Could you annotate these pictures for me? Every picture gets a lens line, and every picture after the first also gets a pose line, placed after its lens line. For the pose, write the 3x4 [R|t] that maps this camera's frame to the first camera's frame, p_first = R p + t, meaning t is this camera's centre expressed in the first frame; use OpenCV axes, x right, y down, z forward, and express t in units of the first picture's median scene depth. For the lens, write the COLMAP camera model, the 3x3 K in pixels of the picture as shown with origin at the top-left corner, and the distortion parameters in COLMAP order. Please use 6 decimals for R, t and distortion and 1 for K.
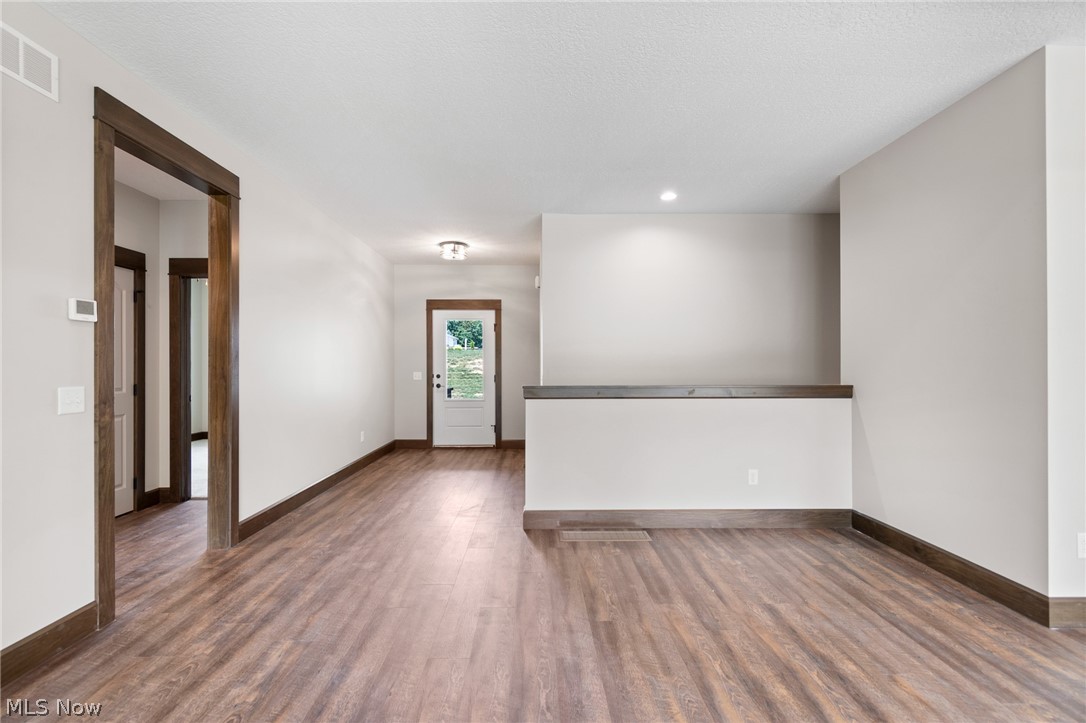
lens RADIAL K [[480.6, 0, 541.1], [0, 480.6, 365.5], [0, 0, 1]] dist [0.002213, 0.000052]
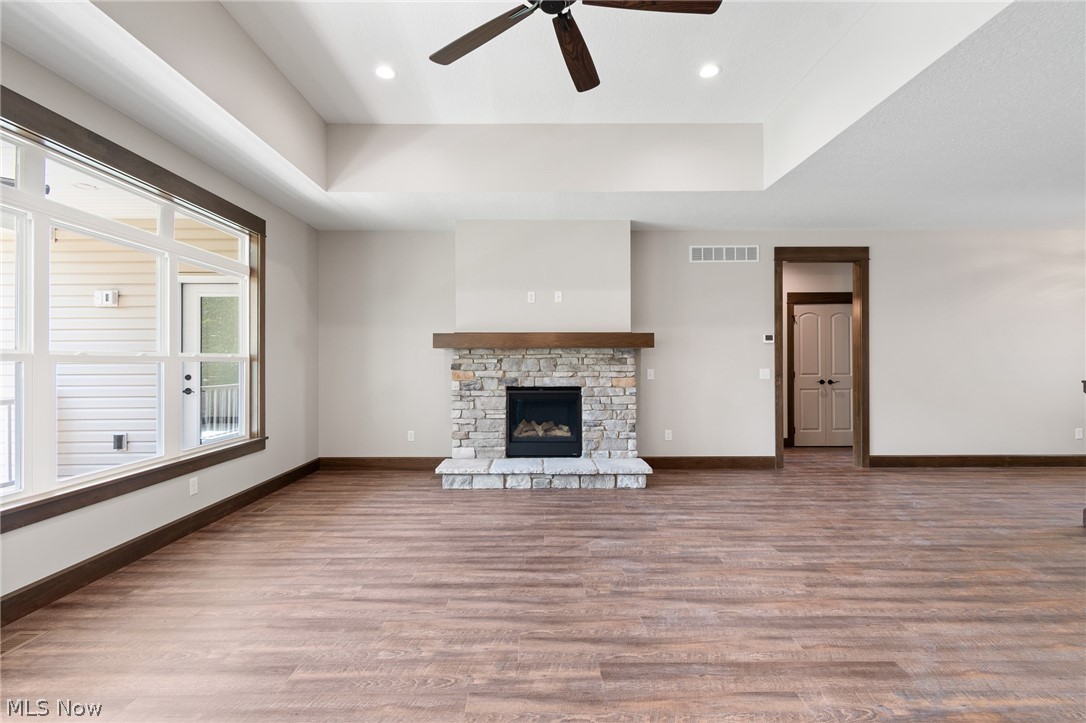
lens RADIAL K [[482.5, 0, 539.3], [0, 482.5, 361.1], [0, 0, 1]] dist [0.000860, -0.000352]
pose [[-0.011887, 0.000473, -0.999929, 1.112340], [0.003727, 0.999993, 0.000429, -0.001786], [0.999922, -0.003722, -0.011888, -0.124256]]
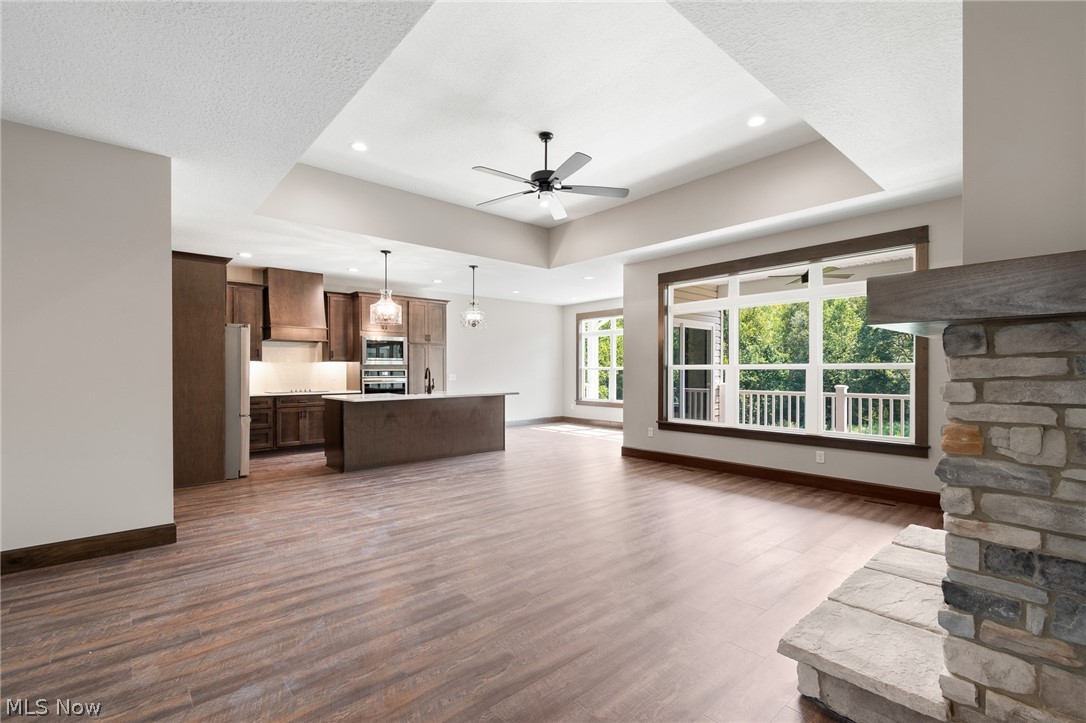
lens RADIAL K [[480.6, 0, 541.1], [0, 480.6, 365.5], [0, 0, 1]] dist [0.002213, 0.000052]
pose [[-0.647904, 0.010245, 0.761653, -0.615065], [0.000864, 0.999919, -0.012715, 0.003964], [-0.761722, -0.007579, -0.647860, 0.794855]]
